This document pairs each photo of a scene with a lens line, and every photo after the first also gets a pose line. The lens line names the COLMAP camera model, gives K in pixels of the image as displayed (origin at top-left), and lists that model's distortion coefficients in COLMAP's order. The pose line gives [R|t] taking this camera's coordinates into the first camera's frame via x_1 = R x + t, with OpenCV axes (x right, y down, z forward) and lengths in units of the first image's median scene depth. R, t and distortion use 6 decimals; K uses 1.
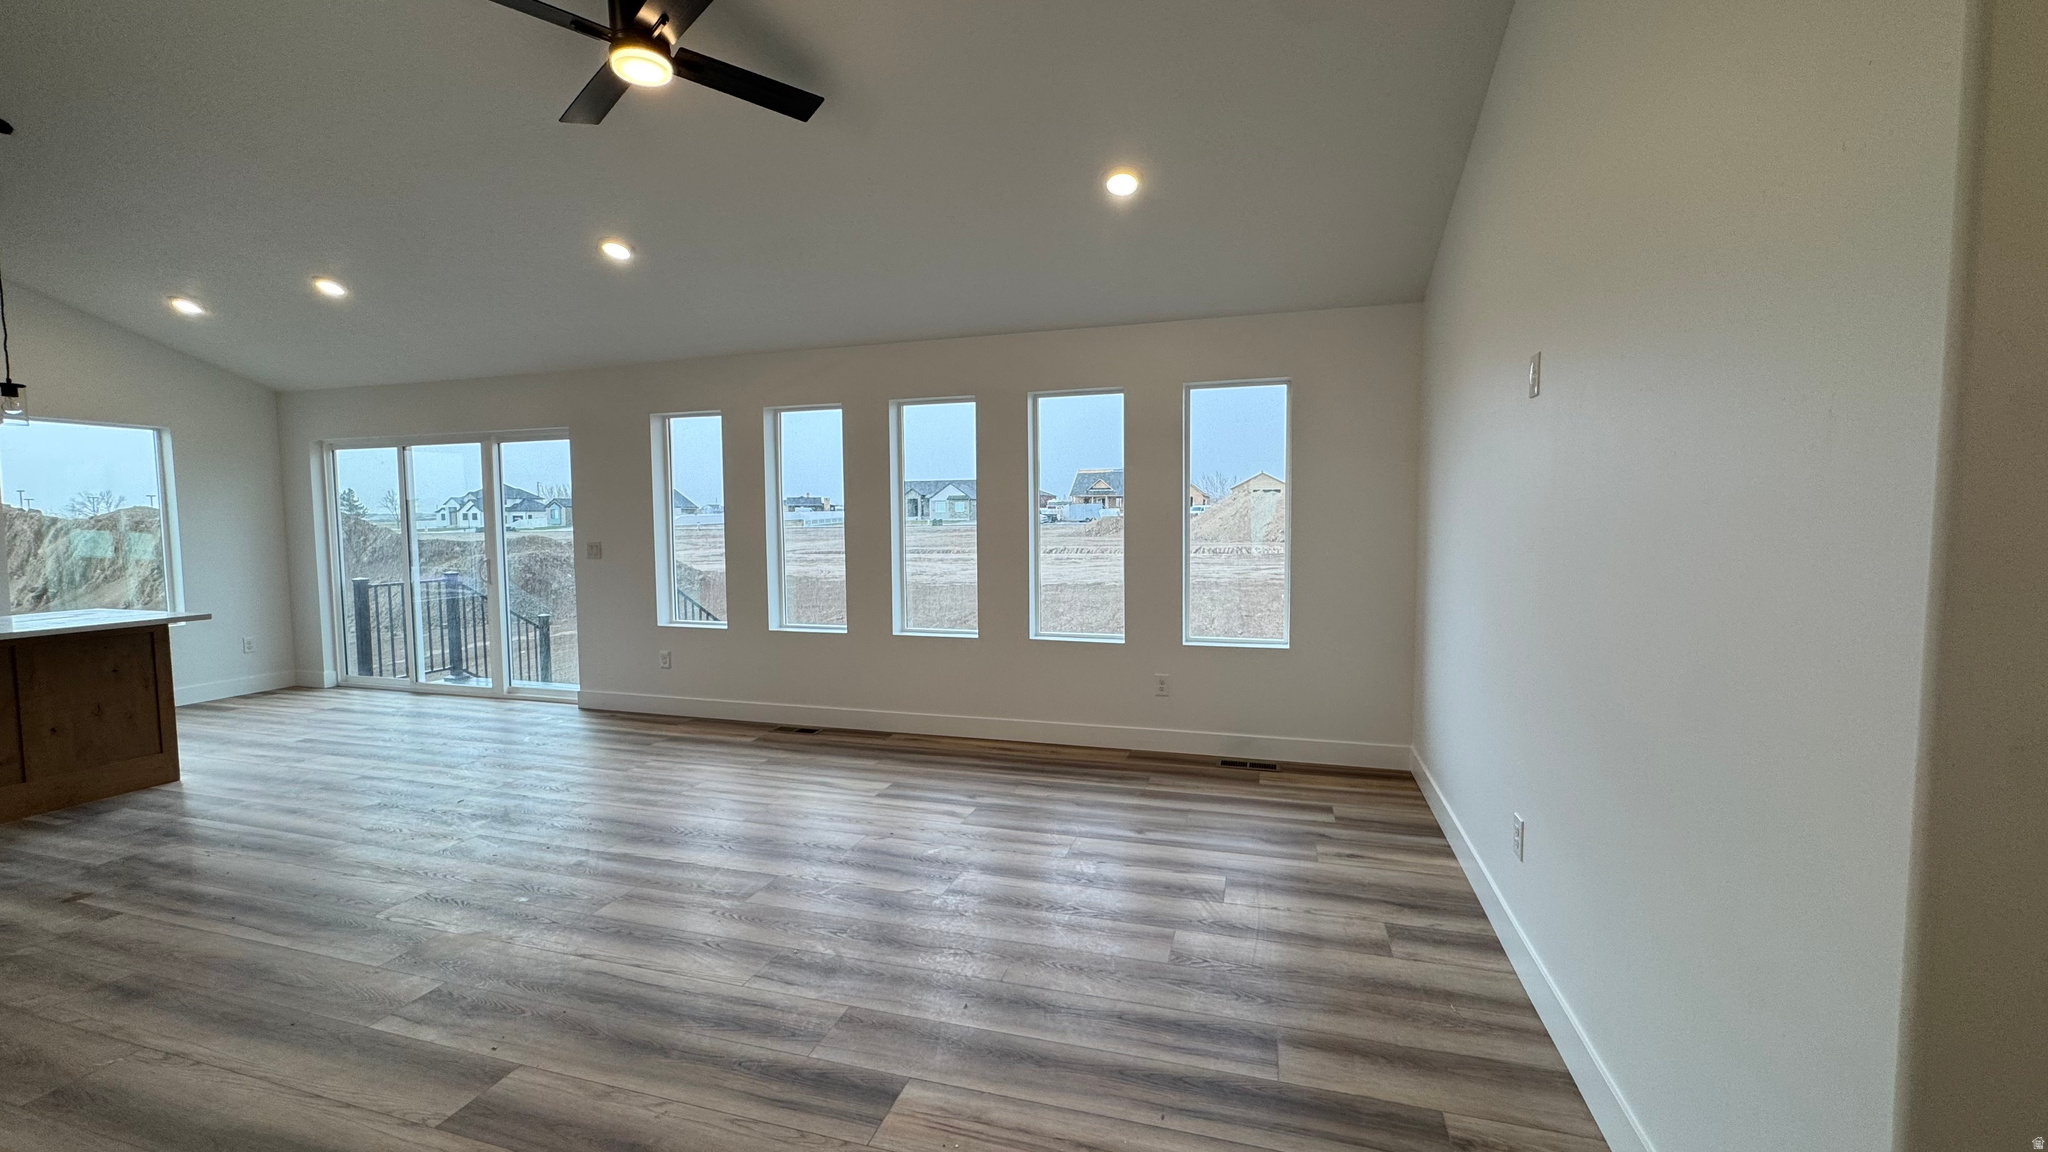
lens RADIAL K [[809.6, 0, 1024.0], [0, 809.6, 576.0], [0, 0, 1]] dist [-0.000443, -0.000009]
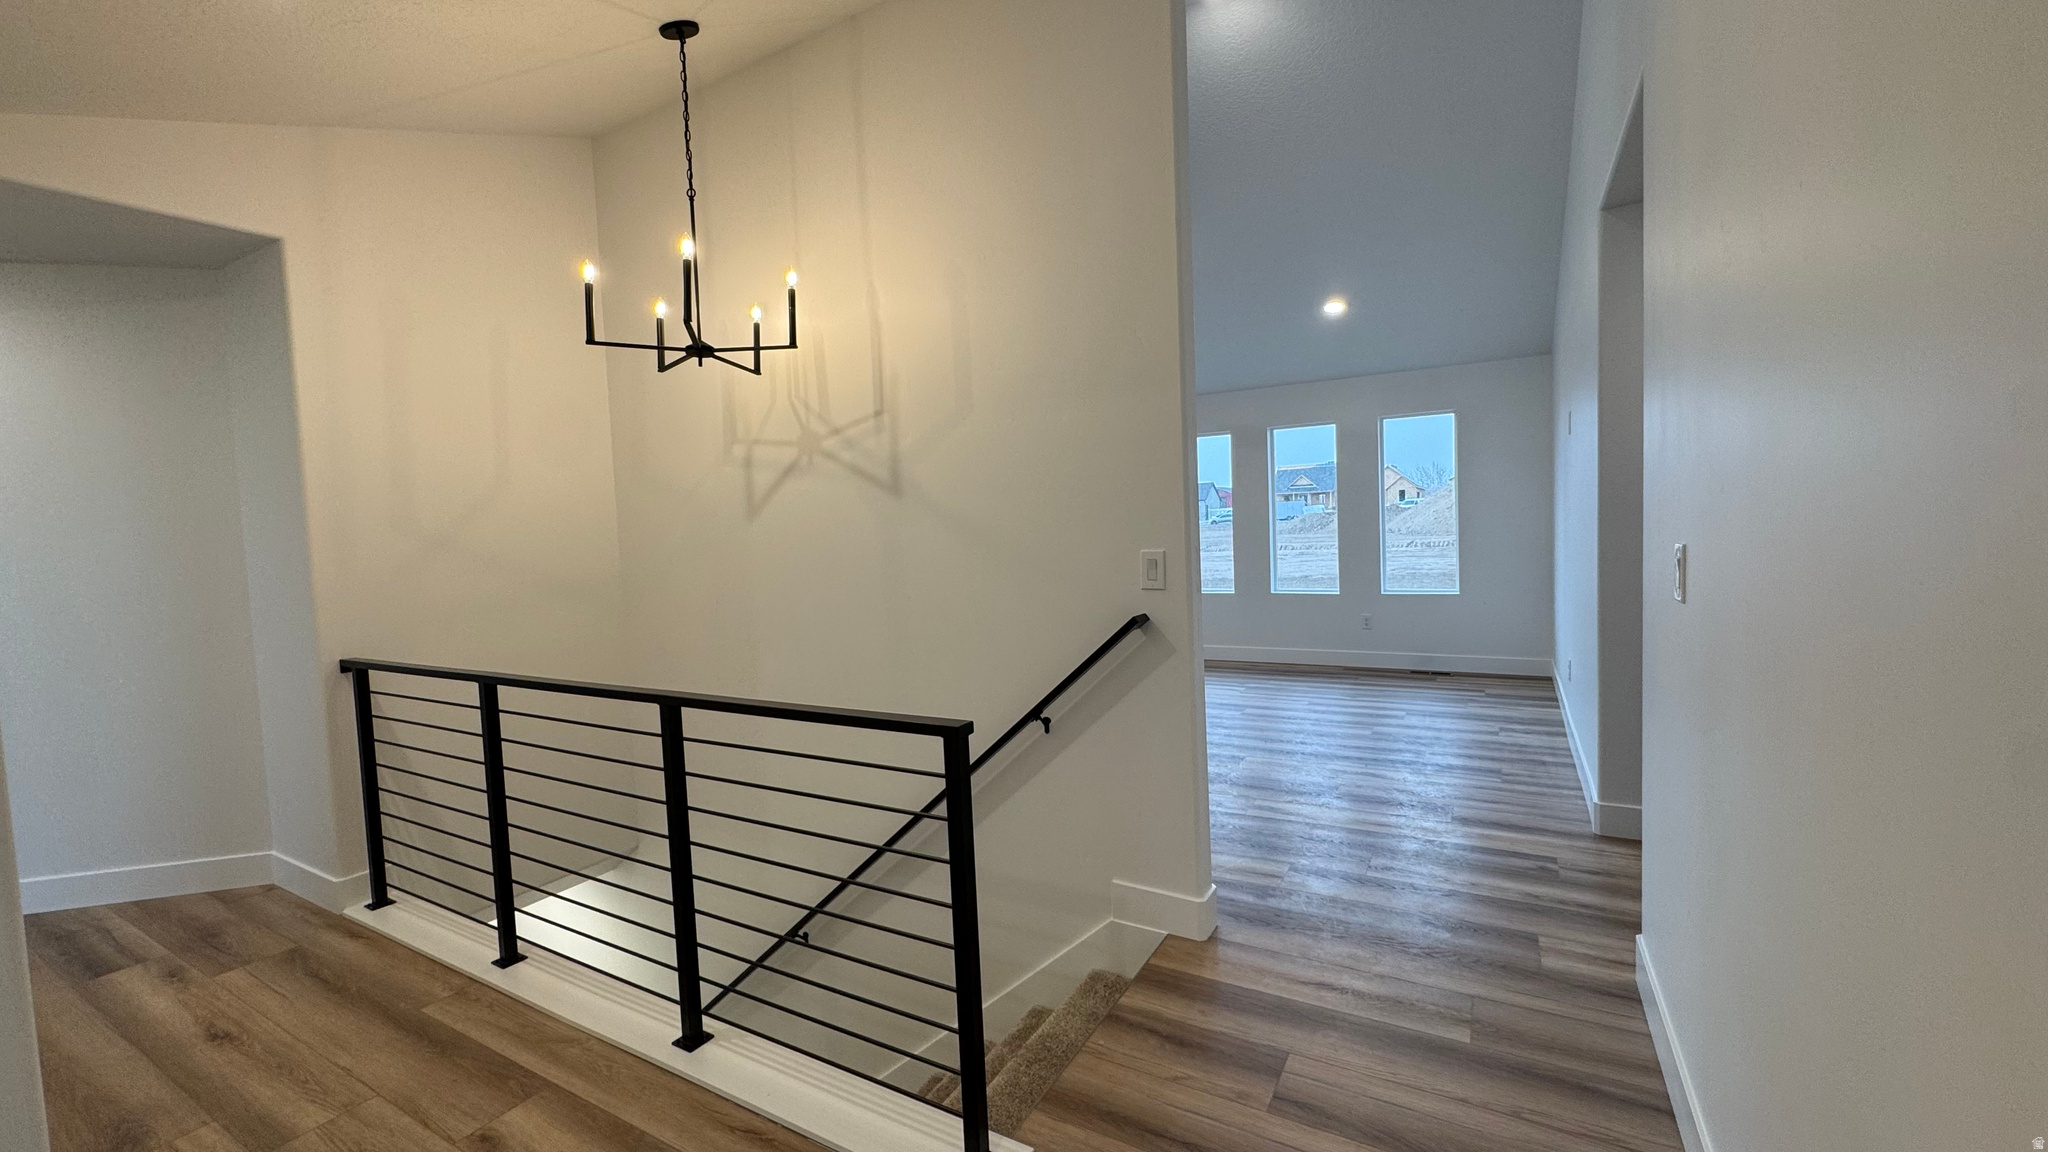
lens RADIAL K [[809.6, 0, 1024.0], [0, 809.6, 576.0], [0, 0, 1]] dist [-0.000443, -0.000009]
pose [[0.971831, -0.016229, -0.235121, -0.090951], [0.015120, 0.999864, -0.006521, 0.054946], [0.235195, 0.002783, 0.971944, -0.598463]]
